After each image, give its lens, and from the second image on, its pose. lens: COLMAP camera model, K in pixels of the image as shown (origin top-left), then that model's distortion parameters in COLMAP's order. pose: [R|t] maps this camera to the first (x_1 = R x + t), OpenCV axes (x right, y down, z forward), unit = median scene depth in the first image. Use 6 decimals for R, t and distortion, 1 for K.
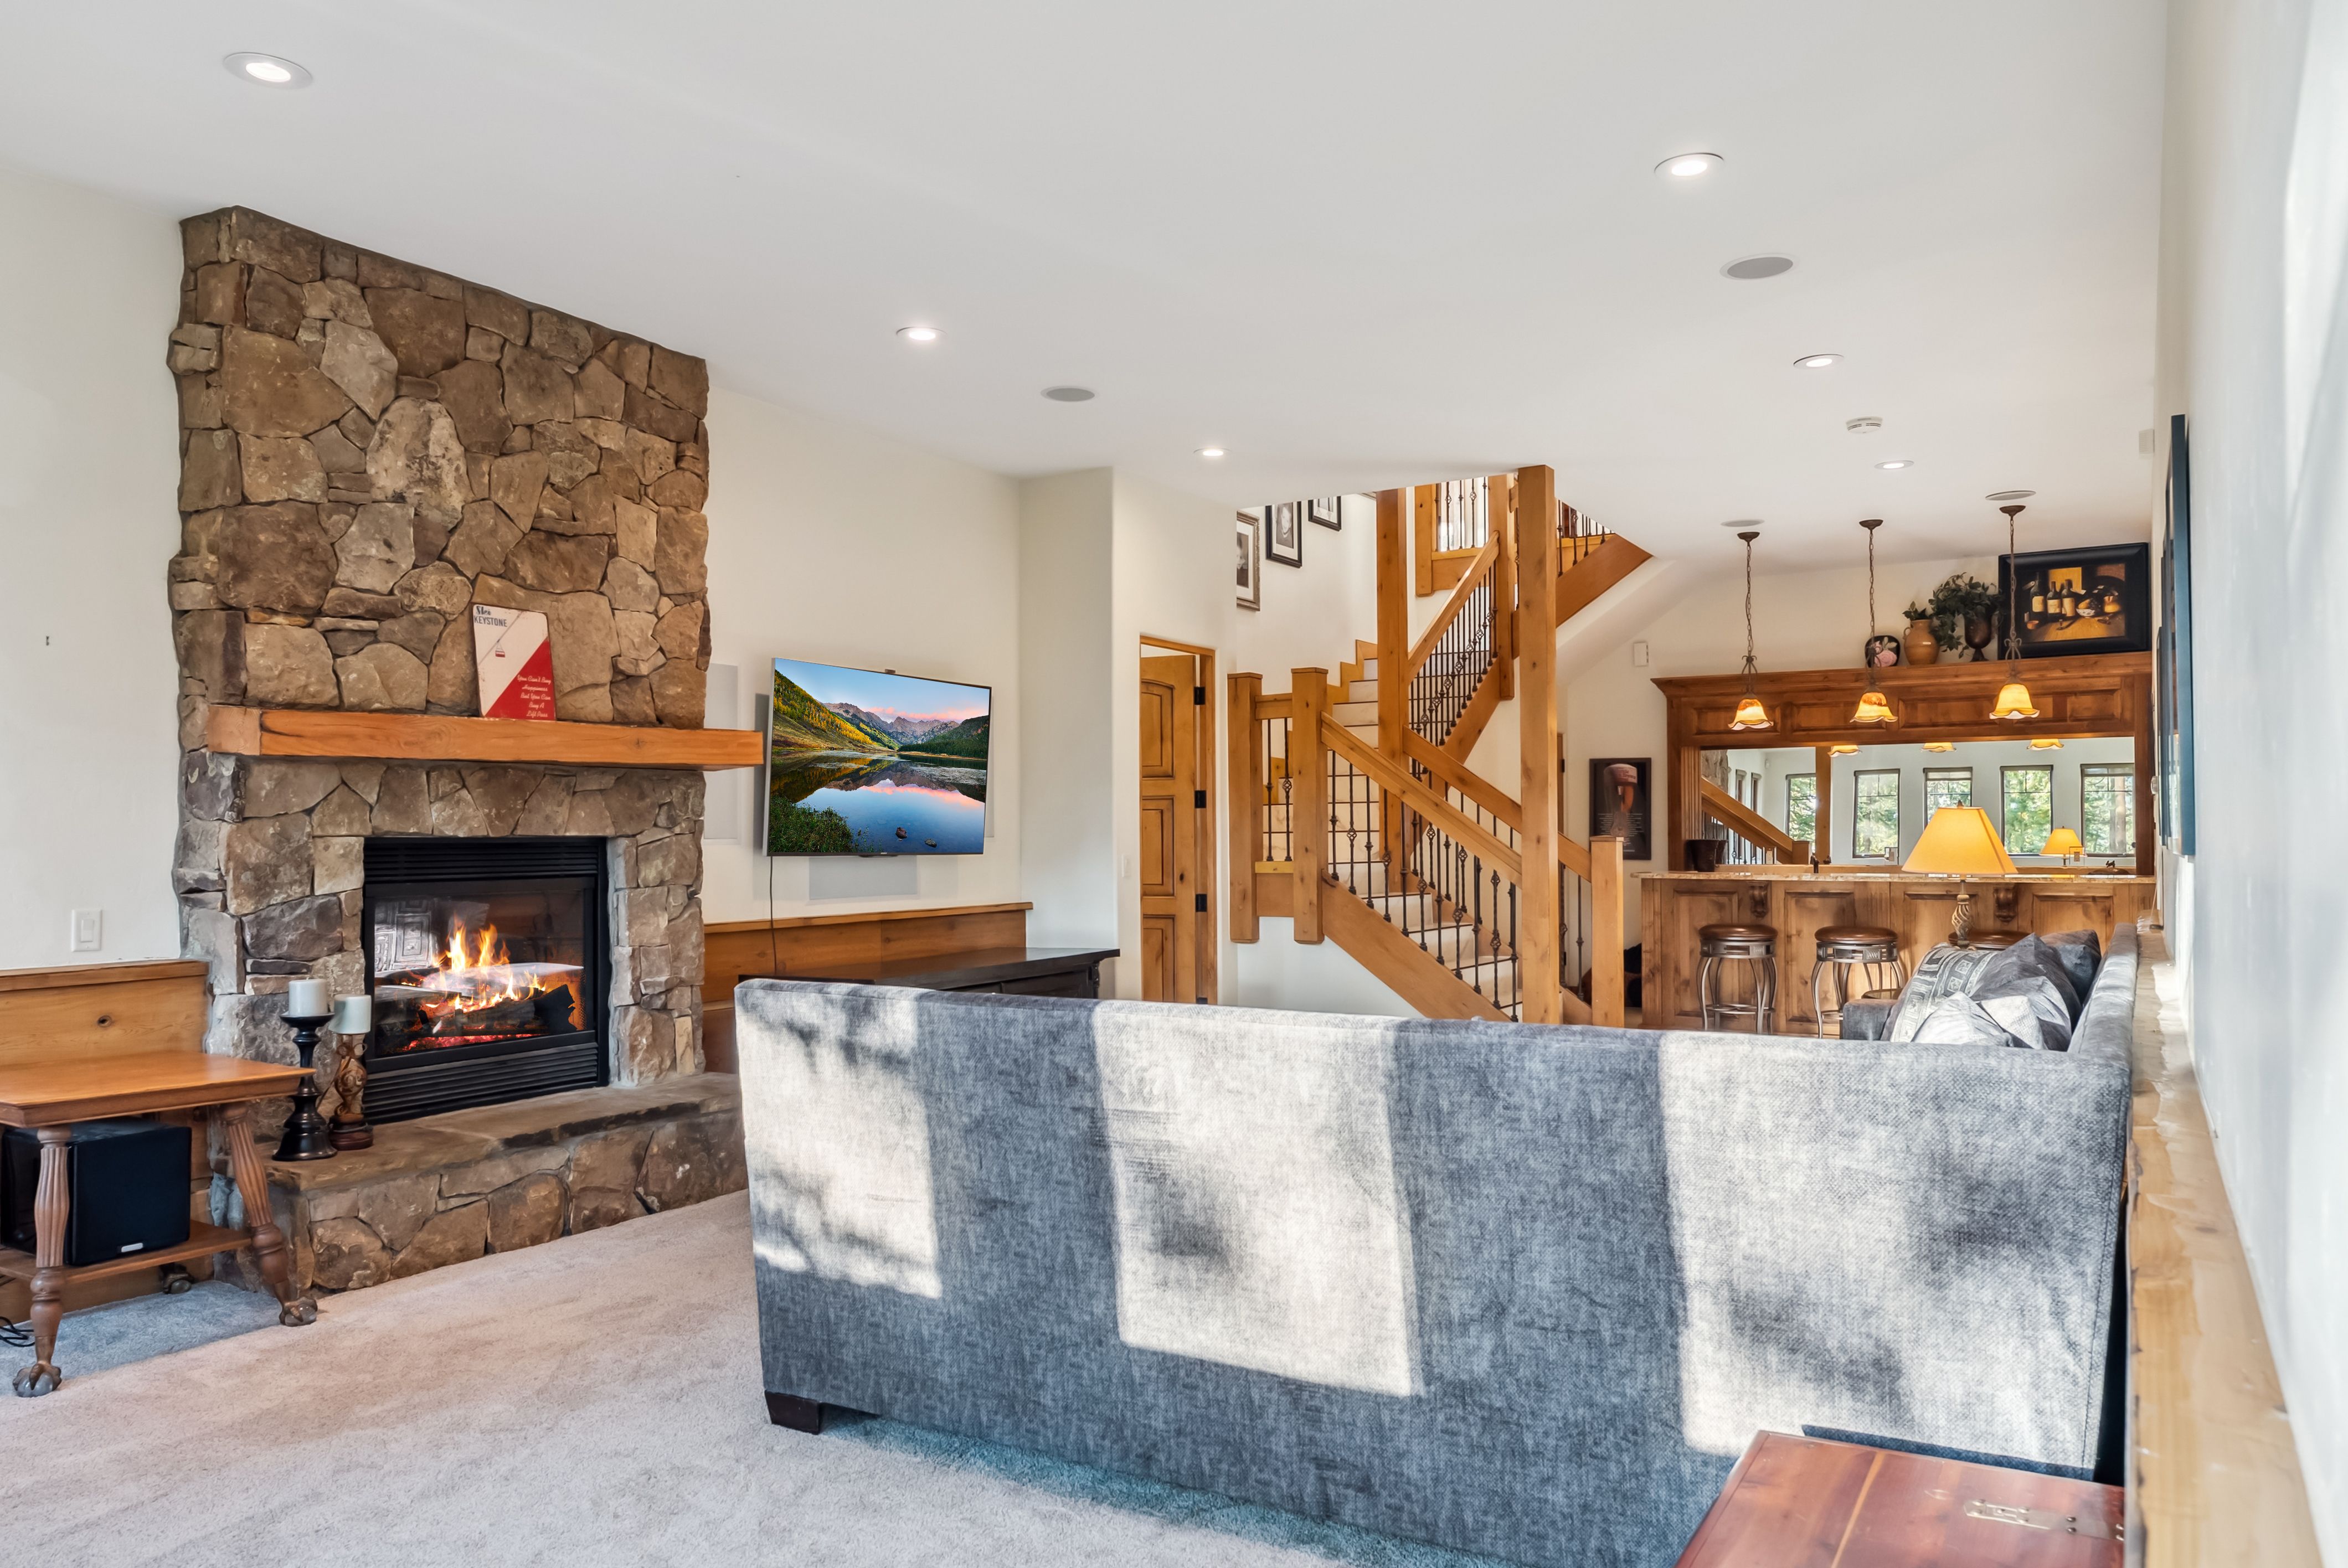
lens RADIAL K [[1611.6, 0, 1174.0], [0, 1611.6, 784.0], [0, 0, 1]] dist [-0.004085, -0.001513]
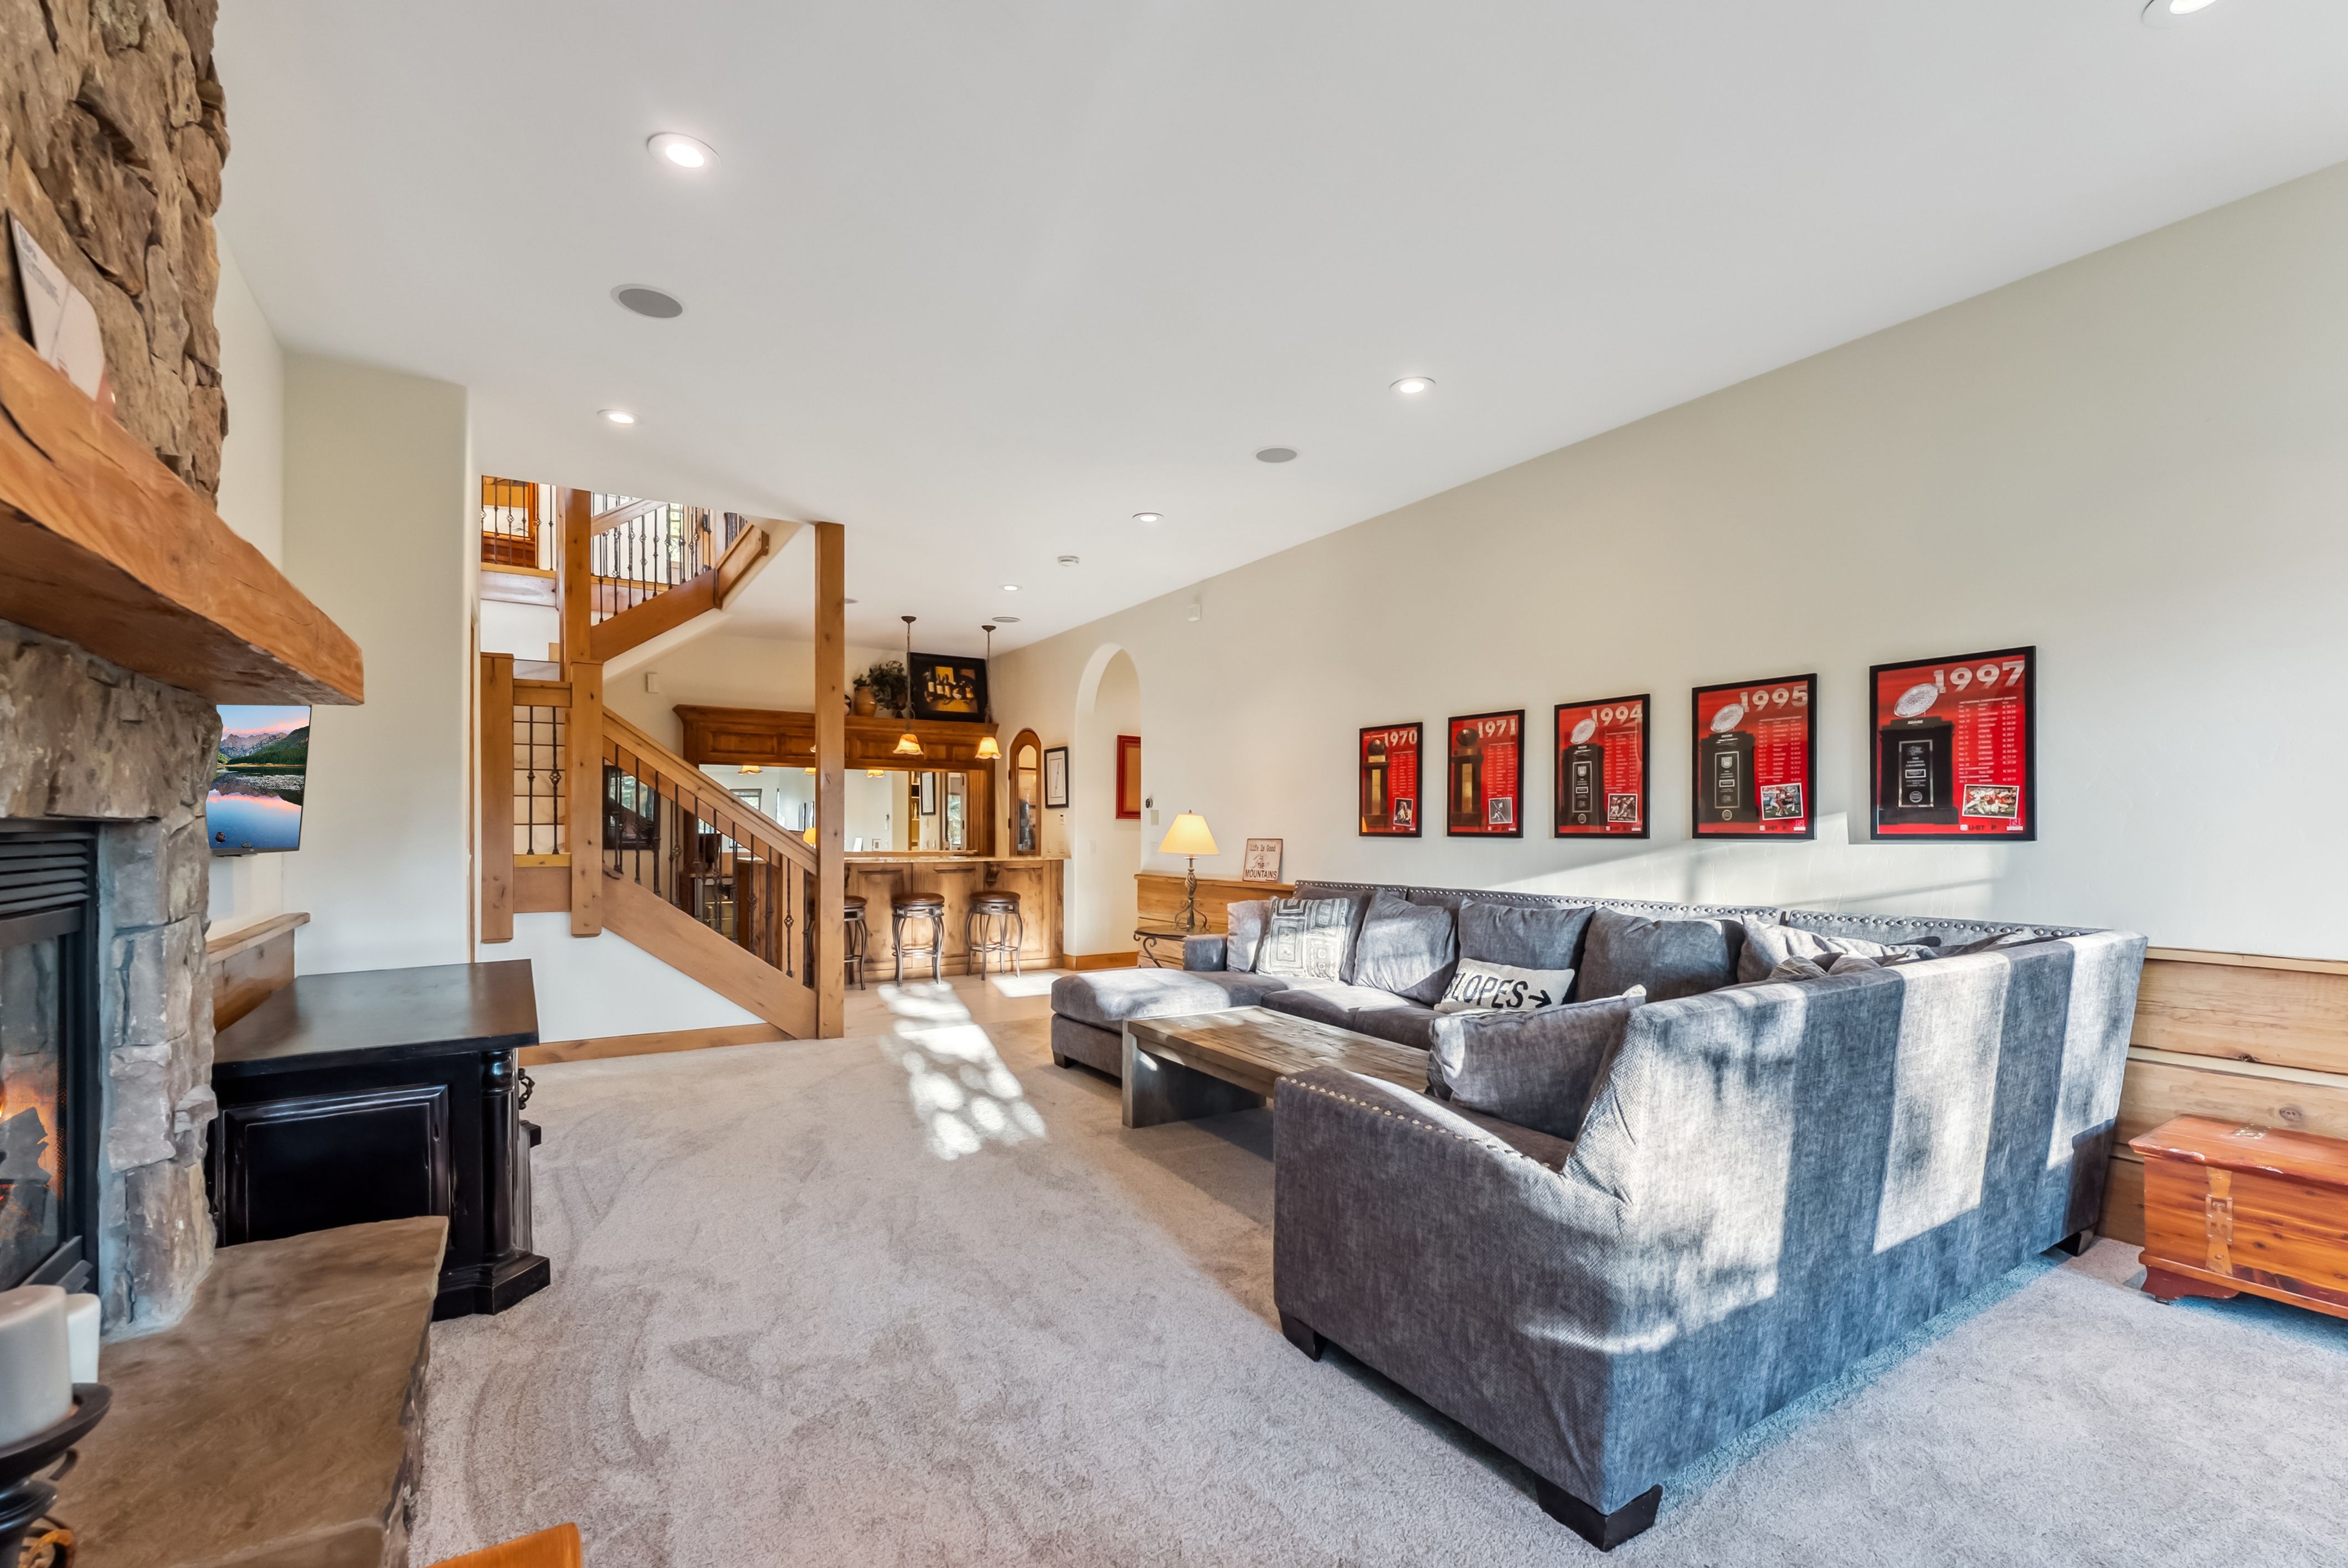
lens RADIAL K [[1029.6, 0, 1169.4], [0, 1029.6, 837.7], [0, 0, 1]] dist [0.102823, 0.000022]
pose [[0.454494, -0.001728, 0.890748, -0.303300], [-0.033215, 0.999270, 0.018886, 0.011820], [-0.890130, -0.038170, 0.454104, 0.348887]]
